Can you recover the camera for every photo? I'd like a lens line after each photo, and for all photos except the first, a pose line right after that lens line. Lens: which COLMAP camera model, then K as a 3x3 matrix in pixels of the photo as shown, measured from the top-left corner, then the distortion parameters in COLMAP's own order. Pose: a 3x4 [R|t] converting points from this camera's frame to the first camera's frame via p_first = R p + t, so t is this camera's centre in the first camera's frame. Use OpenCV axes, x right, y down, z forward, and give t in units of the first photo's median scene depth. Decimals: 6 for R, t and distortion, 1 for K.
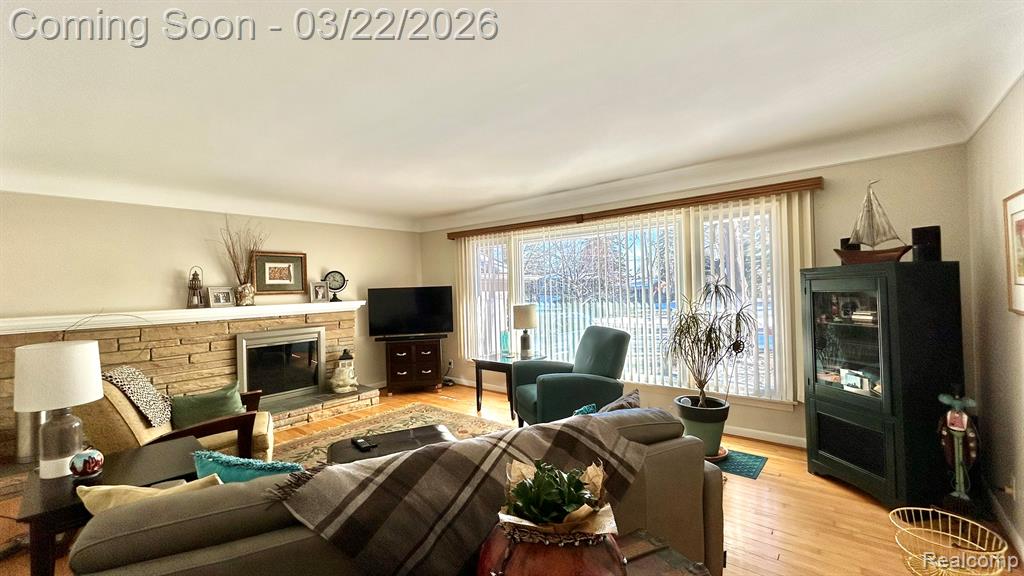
lens RADIAL K [[426.8, 0, 518.4], [0, 426.8, 282.2], [0, 0, 1]] dist [-0.002674, 0.000463]
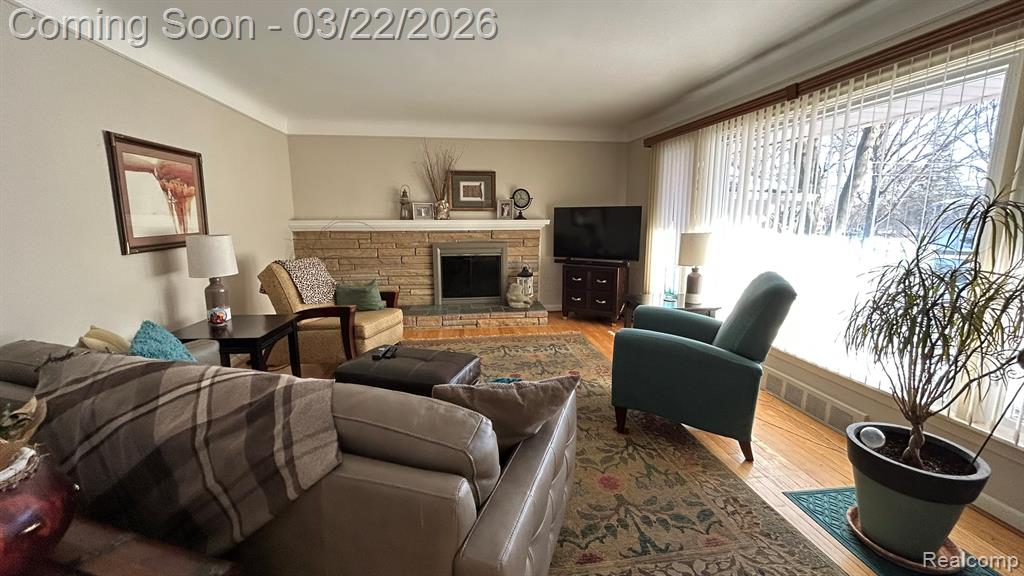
lens RADIAL K [[426.8, 0, 513.3], [0, 426.8, 289.3], [0, 0, 1]] dist [-0.002674, 0.000463]
pose [[0.729939, 0.145079, -0.667938, 0.286760], [-0.013833, 0.980150, 0.197775, 0.008734], [0.683372, -0.135124, 0.717457, 0.258492]]
